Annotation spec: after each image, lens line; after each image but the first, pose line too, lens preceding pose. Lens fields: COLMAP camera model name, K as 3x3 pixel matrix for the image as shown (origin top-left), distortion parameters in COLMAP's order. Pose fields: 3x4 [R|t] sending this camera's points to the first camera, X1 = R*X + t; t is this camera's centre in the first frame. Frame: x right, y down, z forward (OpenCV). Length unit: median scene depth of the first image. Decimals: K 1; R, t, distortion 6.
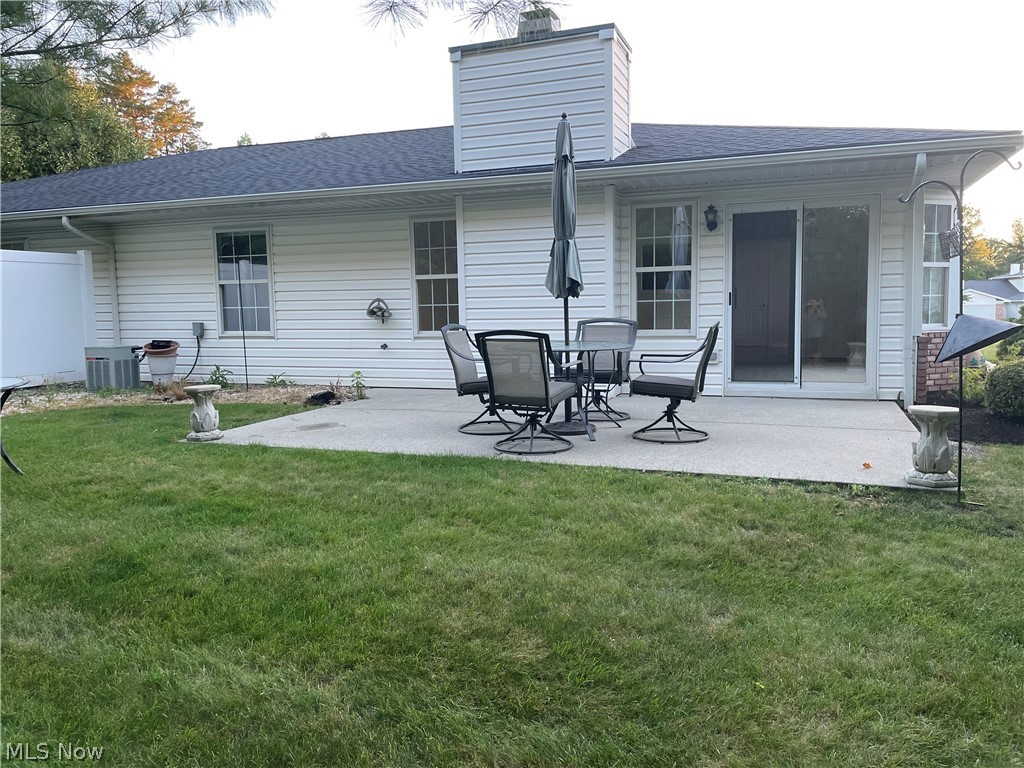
lens RADIAL K [[755.0, 0, 512.0], [0, 755.0, 384.0], [0, 0, 1]] dist [0.000141, -0.001507]
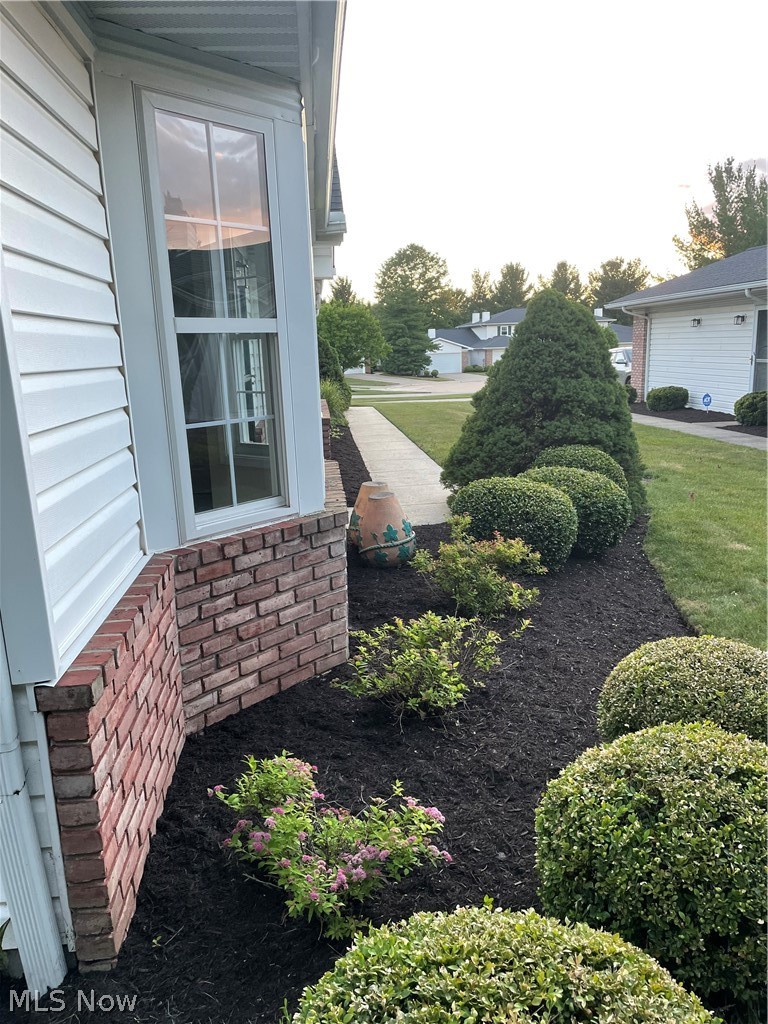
lens RADIAL K [[755.0, 0, 384.0], [0, 755.0, 512.0], [0, 0, 1]] dist [0.000141, -0.001507]
pose [[0.894589, -0.108089, 0.433621, 0.063049], [0.062680, 0.991066, 0.117730, -0.015253], [-0.442472, -0.078141, 0.893371, 0.090555]]
